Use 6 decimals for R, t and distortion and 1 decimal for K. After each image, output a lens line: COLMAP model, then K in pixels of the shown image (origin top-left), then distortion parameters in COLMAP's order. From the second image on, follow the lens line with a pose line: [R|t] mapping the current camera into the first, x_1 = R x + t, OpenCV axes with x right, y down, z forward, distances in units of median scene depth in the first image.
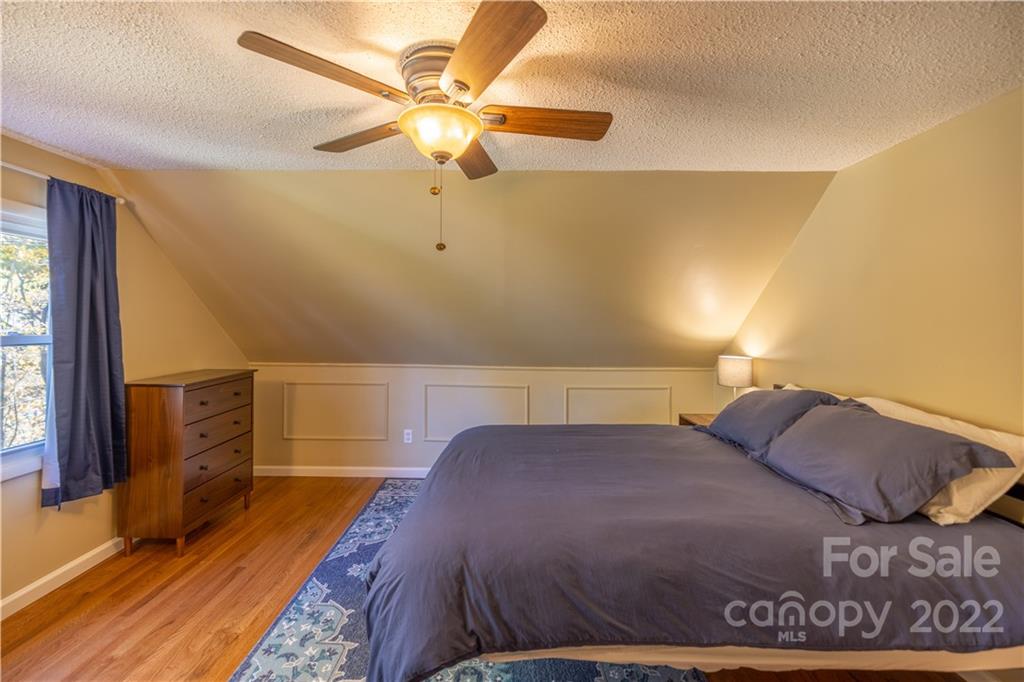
lens RADIAL K [[442.6, 0, 510.0], [0, 442.6, 320.5], [0, 0, 1]] dist [0.000611, 0.000074]
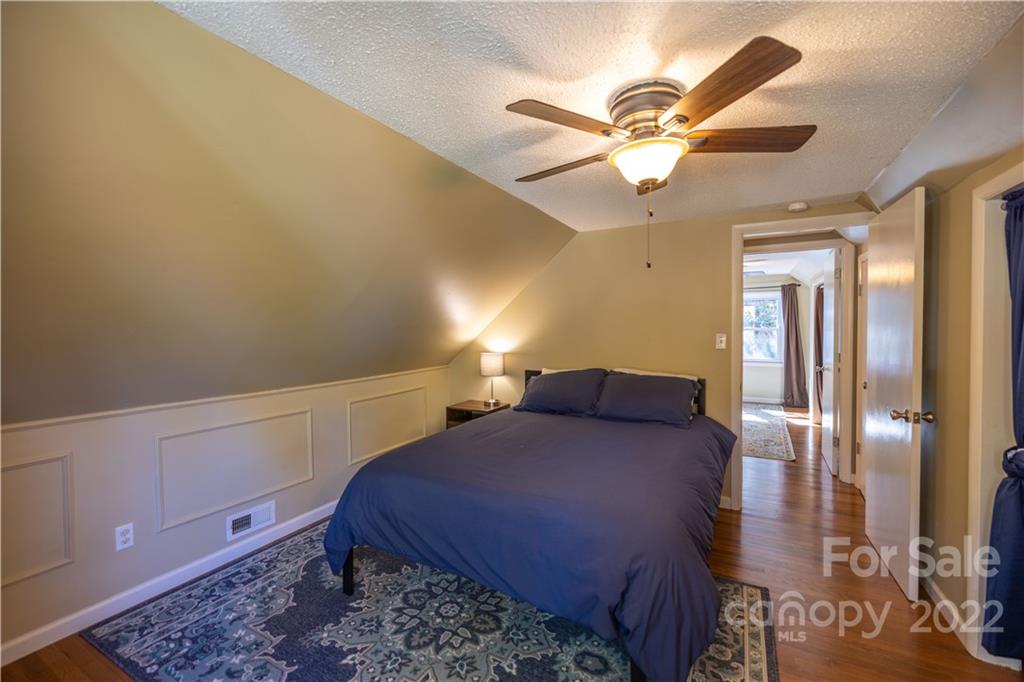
lens RADIAL K [[431.7, 0, 515.8], [0, 431.7, 335.5], [0, 0, 1]] dist [0.001563, 0.000282]
pose [[0.456267, -0.033076, 0.889228, -0.536595], [0.009576, 0.999434, 0.032262, -0.008083], [-0.889791, -0.006205, 0.456326, 0.339701]]
